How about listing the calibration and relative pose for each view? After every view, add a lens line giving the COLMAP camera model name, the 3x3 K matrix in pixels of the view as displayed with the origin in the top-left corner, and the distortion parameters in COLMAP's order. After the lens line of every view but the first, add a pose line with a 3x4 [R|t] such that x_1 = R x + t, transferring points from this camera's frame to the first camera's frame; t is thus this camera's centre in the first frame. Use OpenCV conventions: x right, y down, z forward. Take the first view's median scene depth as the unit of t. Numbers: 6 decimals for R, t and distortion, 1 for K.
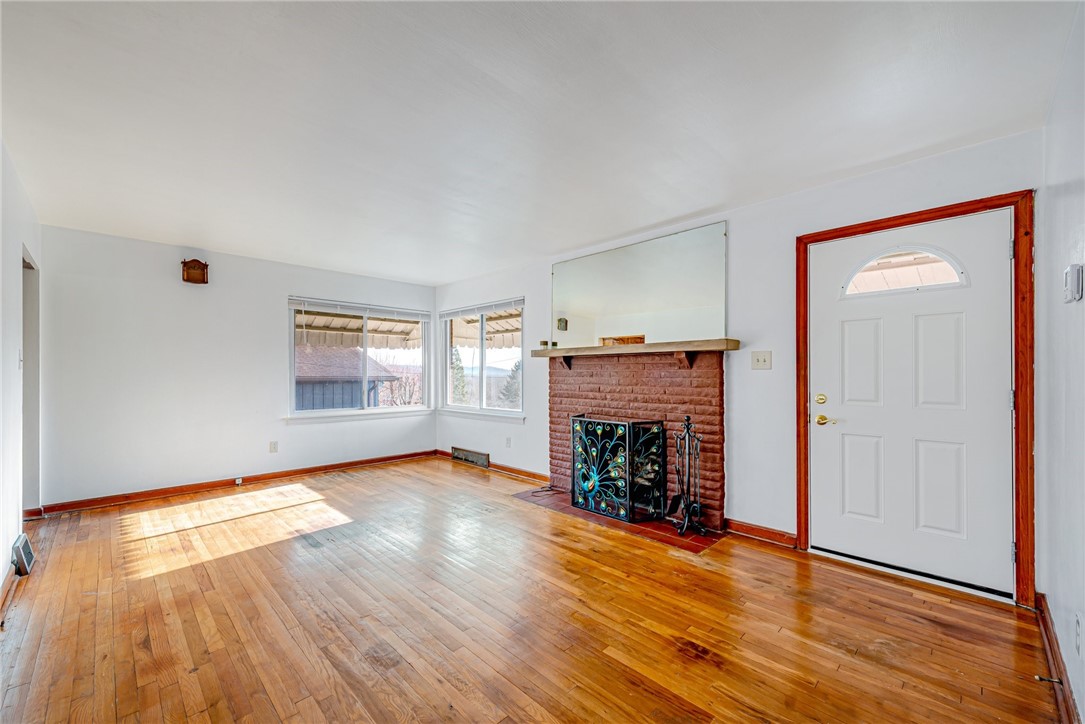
lens RADIAL K [[435.8, 0, 543.2], [0, 435.8, 374.4], [0, 0, 1]] dist [0.011894, -0.000194]
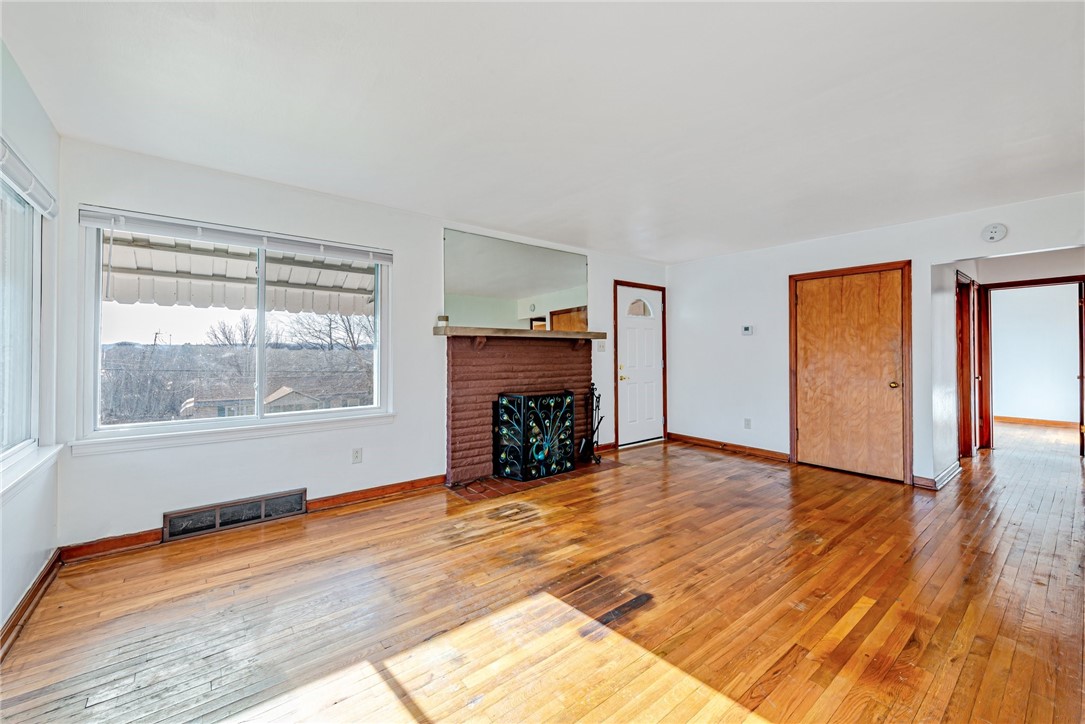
lens RADIAL K [[435.8, 0, 547.4], [0, 435.8, 348.4], [0, 0, 1]] dist [0.013111, -0.000005]
pose [[0.096790, 0.011305, 0.995241, -1.007248], [0.002289, 0.999930, -0.011581, -0.003904], [-0.995302, 0.003399, 0.096757, 0.881847]]
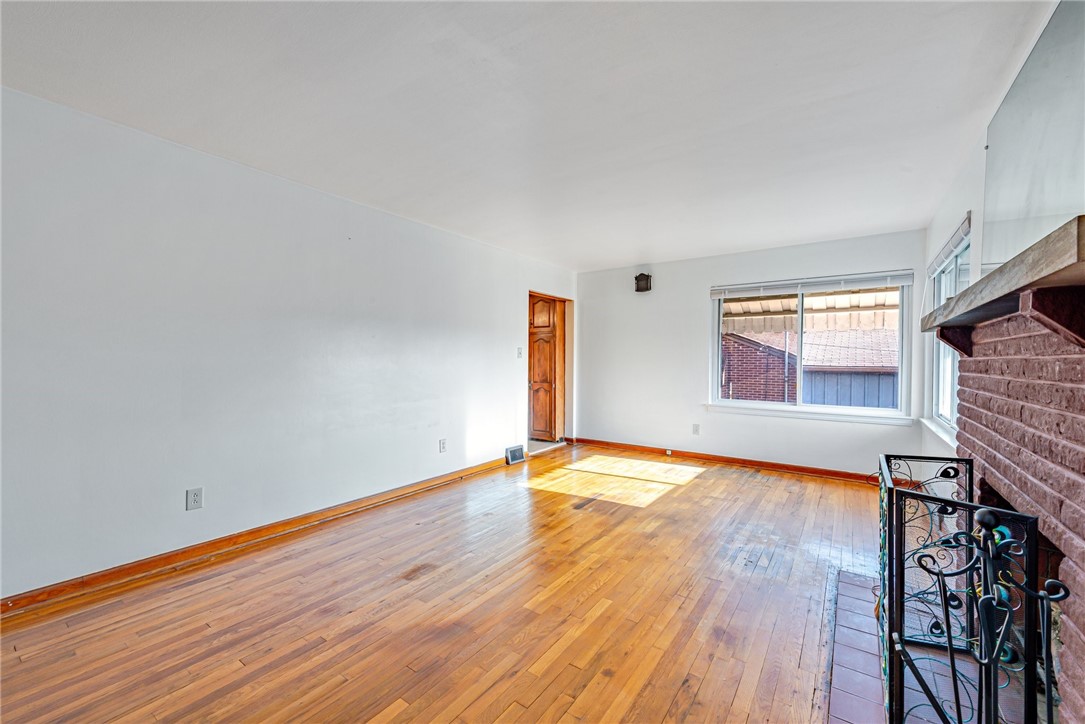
lens RADIAL K [[437.2, 0, 542.5], [0, 437.2, 362.0], [0, 0, 1]] dist [-0.000511, -0.000081]
pose [[0.171512, 0.005495, -0.985167, 0.501537], [-0.009851, 0.999944, 0.003863, -0.002162], [0.985133, 0.009042, 0.171556, 0.569756]]
